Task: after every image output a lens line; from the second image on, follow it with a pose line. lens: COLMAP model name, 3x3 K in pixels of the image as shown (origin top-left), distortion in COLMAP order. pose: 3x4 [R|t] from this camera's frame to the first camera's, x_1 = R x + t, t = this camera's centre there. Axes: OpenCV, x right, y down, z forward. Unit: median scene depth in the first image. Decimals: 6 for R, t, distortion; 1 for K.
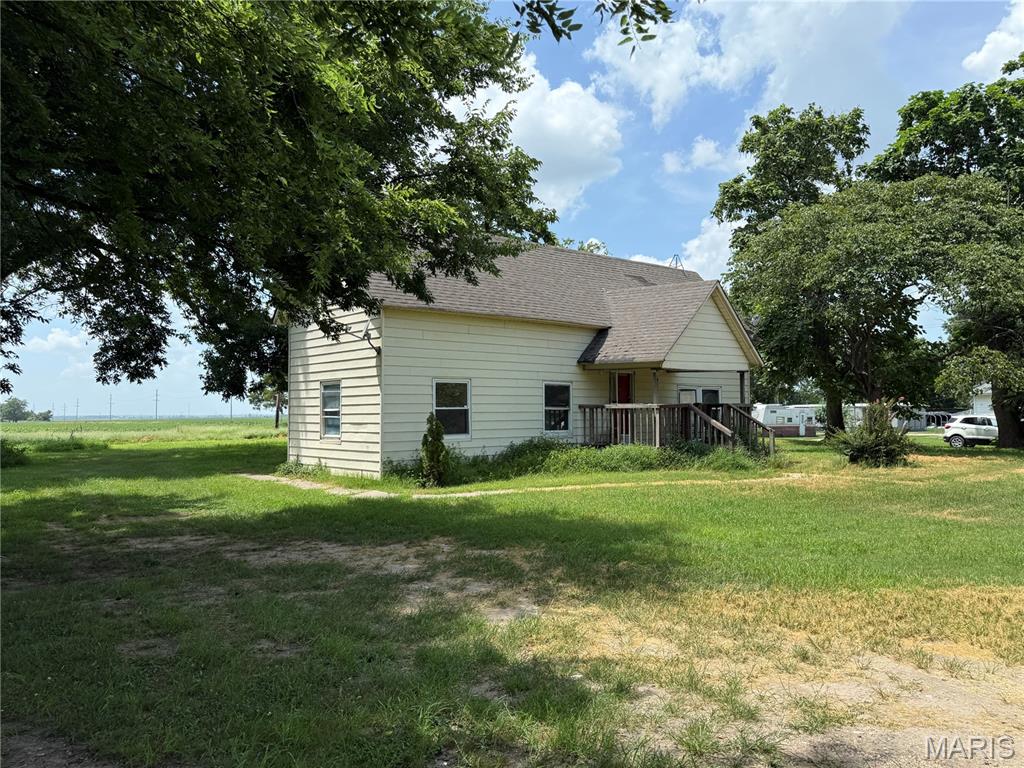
lens RADIAL K [[773.7, 0, 512.0], [0, 773.7, 384.0], [0, 0, 1]] dist [0.083782, -0.000143]
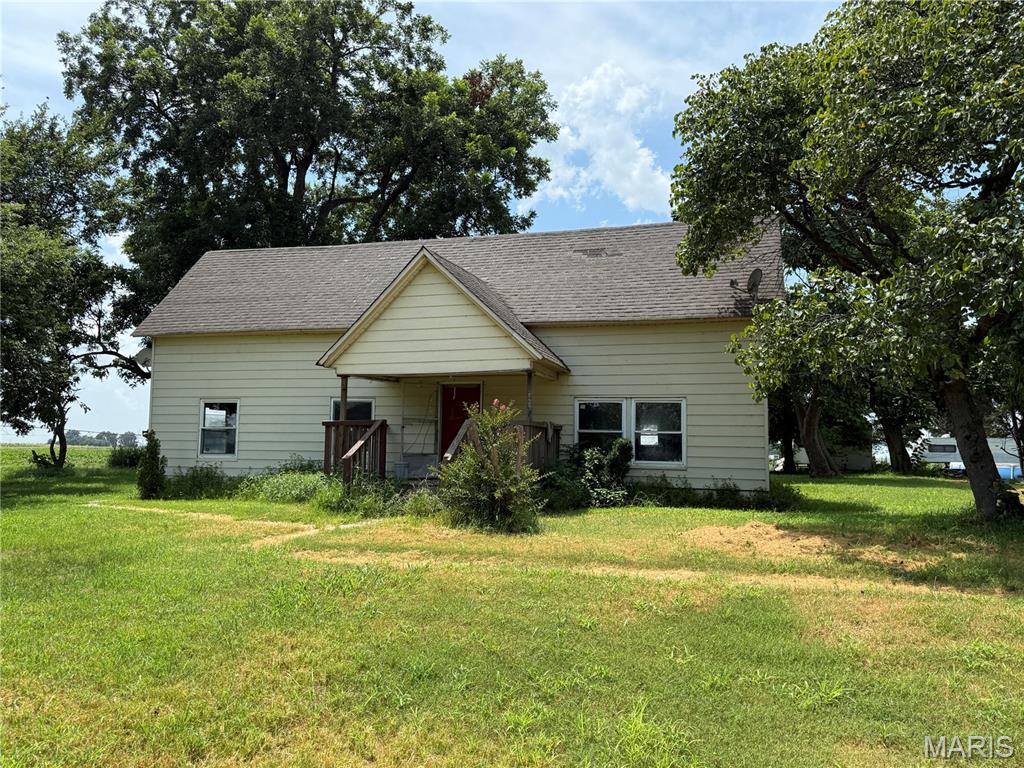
lens RADIAL K [[766.3, 0, 512.0], [0, 766.3, 384.0], [0, 0, 1]] dist [-0.000800, -0.000374]
pose [[0.569514, -0.053100, -0.820265, 0.867226], [0.015267, 0.998422, -0.054033, 0.030511], [0.821840, 0.018249, 0.569426, 0.669608]]
